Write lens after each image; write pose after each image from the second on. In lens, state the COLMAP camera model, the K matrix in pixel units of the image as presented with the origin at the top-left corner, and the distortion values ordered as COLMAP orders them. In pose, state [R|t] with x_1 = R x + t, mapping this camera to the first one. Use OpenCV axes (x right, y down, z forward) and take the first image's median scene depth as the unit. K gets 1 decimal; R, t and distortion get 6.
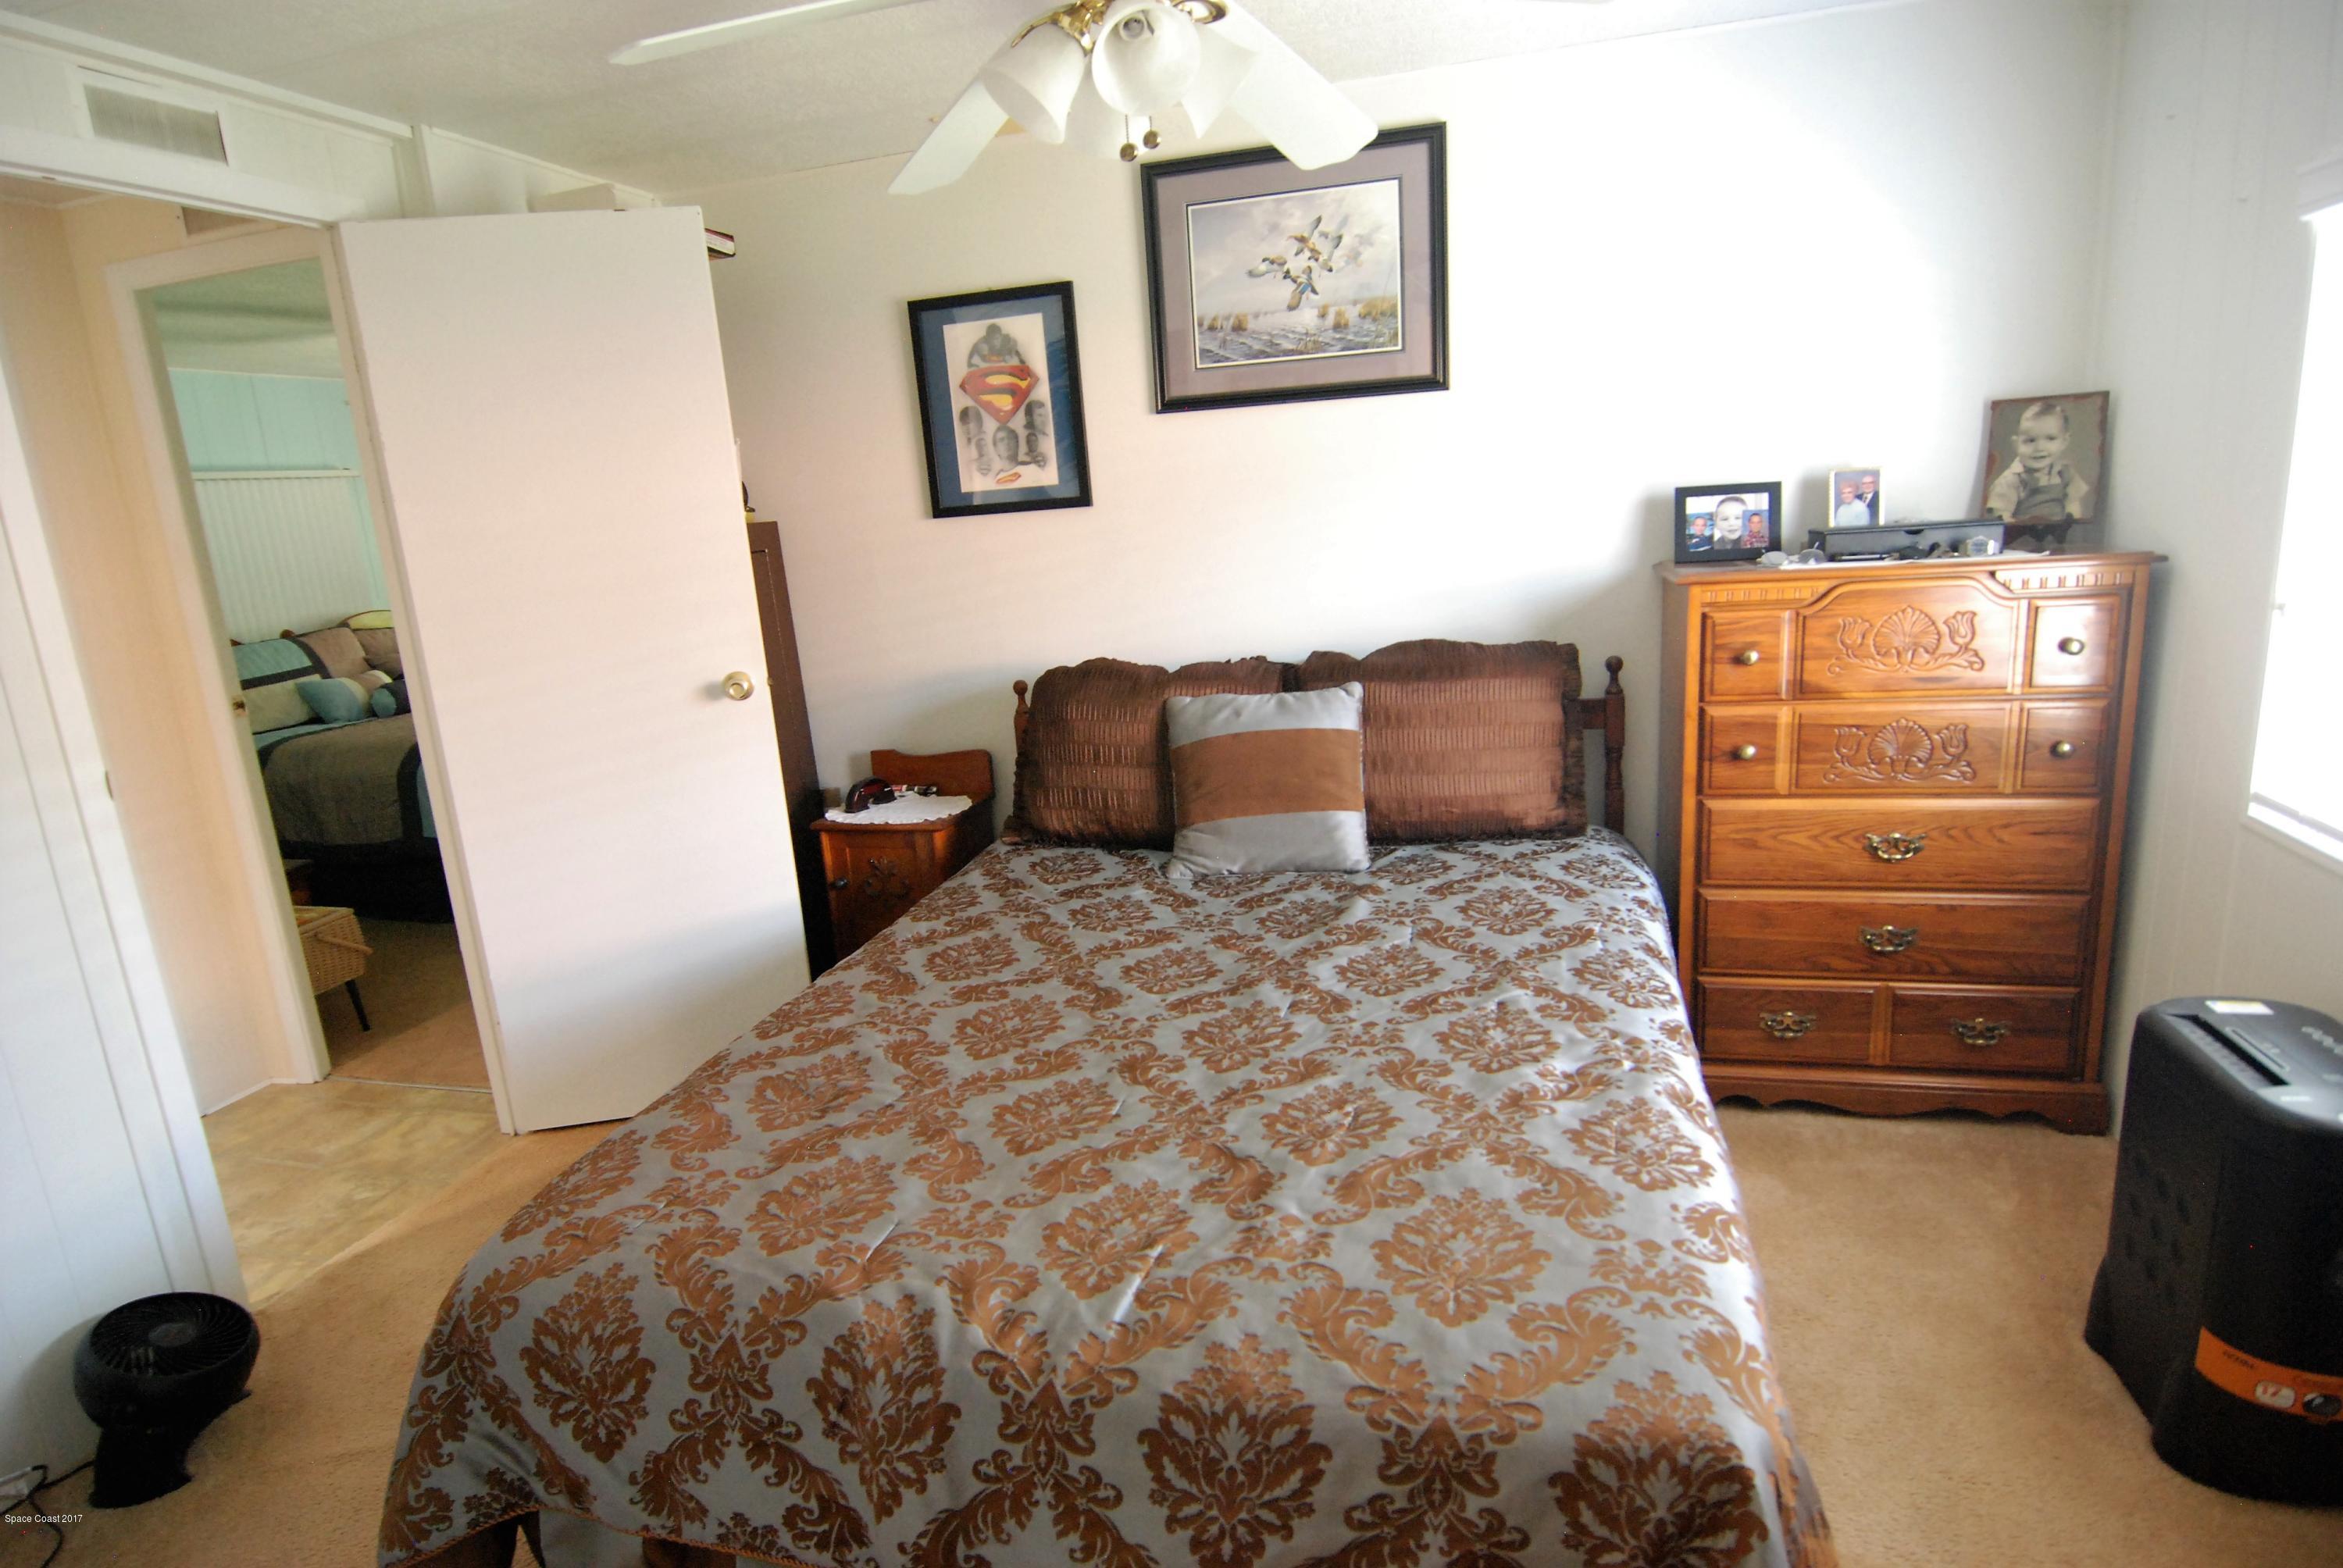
lens RADIAL K [[1260.2, 0, 1163.7], [0, 1260.2, 781.1], [0, 0, 1]] dist [-0.017911, -0.000171]
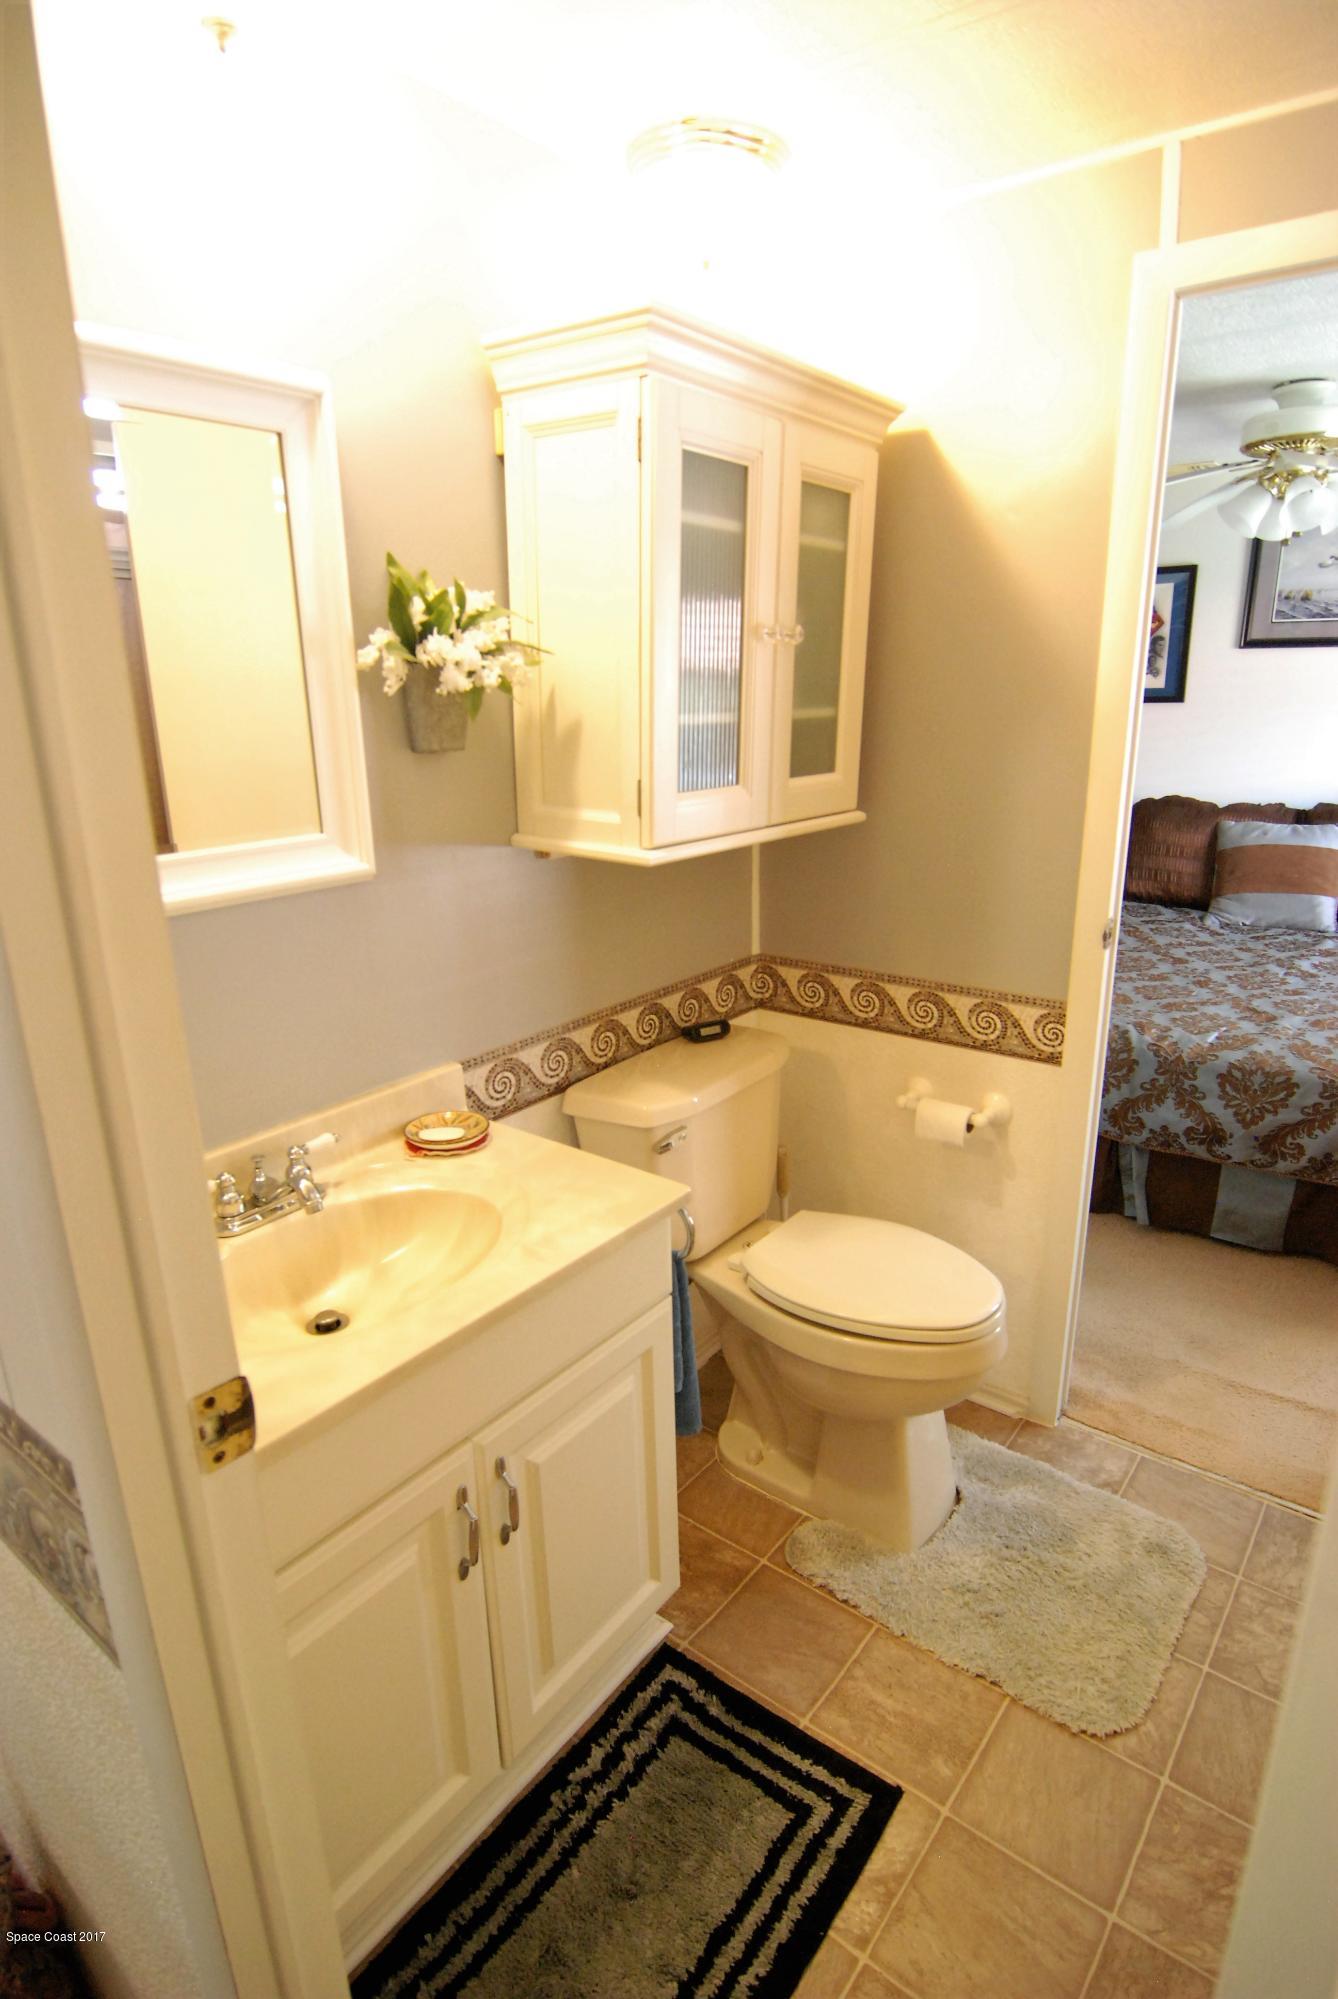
lens RADIAL K [[1075.2, 0, 678.4], [0, 1075.2, 1009.7], [0, 0, 1]] dist [-0.017911, -0.000171]
pose [[0.923256, 0.161421, -0.348629, -0.184440], [-0.130002, 0.985182, 0.111878, 0.171835], [0.361523, -0.057970, 0.930559, -0.909634]]
